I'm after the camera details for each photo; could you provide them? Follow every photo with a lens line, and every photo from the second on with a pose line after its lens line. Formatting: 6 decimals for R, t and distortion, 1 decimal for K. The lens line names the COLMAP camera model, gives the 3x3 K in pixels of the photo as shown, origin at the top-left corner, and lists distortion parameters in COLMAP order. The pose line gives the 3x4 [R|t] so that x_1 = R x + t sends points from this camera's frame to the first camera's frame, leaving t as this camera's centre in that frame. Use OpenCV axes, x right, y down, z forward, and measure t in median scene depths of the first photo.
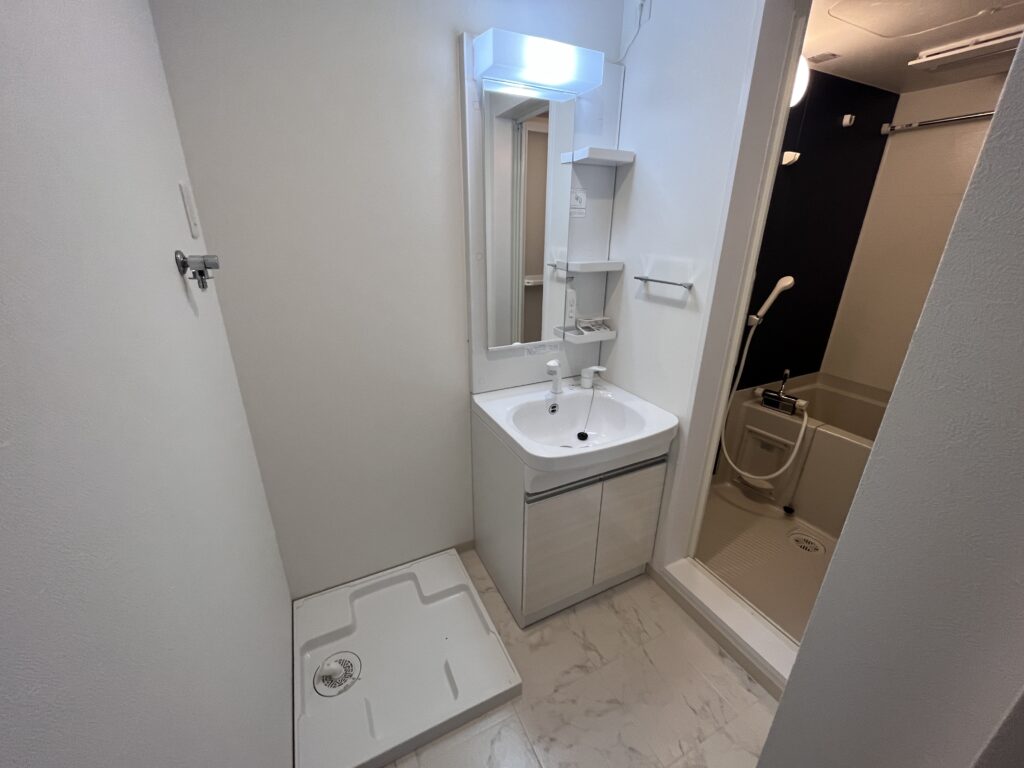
lens RADIAL K [[413.8, 0, 508.1], [0, 413.8, 385.3], [0, 0, 1]] dist [-0.001781, -0.000384]
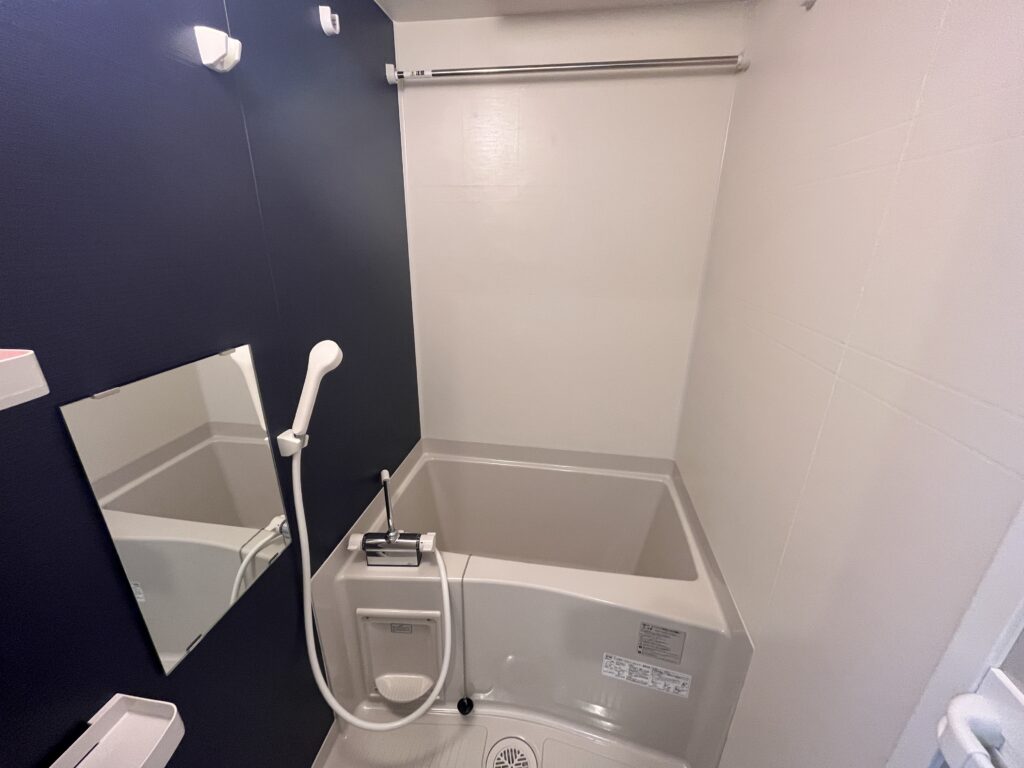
lens RADIAL K [[413.8, 0, 513.5], [0, 413.8, 388.2], [0, 0, 1]] dist [-0.001781, -0.000384]
pose [[0.571285, -0.275714, 0.773055, 0.400957], [0.289685, 0.949004, 0.124391, -0.197057], [-0.767929, 0.152880, 0.622023, 0.527894]]
